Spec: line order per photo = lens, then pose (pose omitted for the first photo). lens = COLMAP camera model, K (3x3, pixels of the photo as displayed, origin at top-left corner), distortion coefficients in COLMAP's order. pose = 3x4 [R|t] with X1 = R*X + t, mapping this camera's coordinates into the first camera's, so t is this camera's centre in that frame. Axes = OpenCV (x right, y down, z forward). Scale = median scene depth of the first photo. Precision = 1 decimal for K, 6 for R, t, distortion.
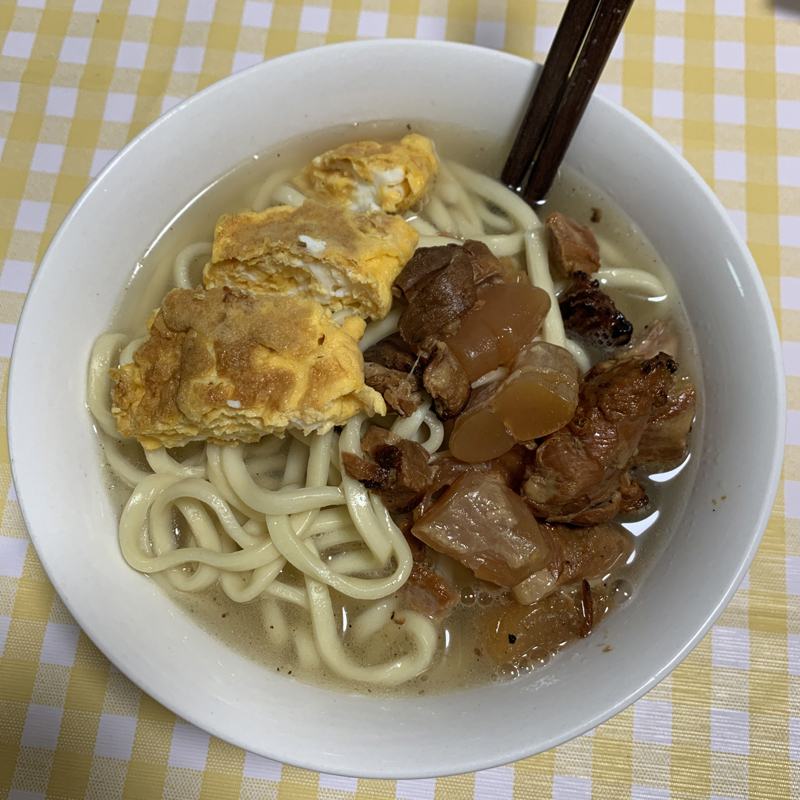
lens RADIAL K [[892.5, 0, 377.6], [0, 892.5, 400.6], [0, 0, 1]] dist [-0.014138, -0.184229]
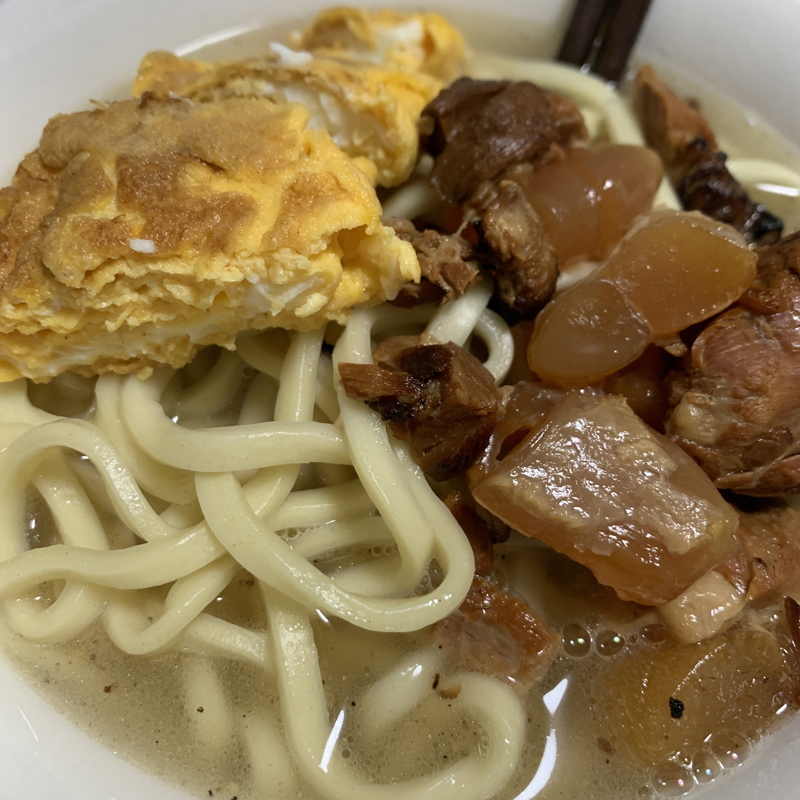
lens RADIAL K [[892.5, 0, 377.6], [0, 892.5, 400.6], [0, 0, 1]] dist [-0.014138, -0.184229]
pose [[0.998978, -0.001802, 0.045164, -0.041013], [0.013817, 0.963553, -0.267161, 0.228278], [-0.043036, 0.267512, 0.962593, 0.473294]]
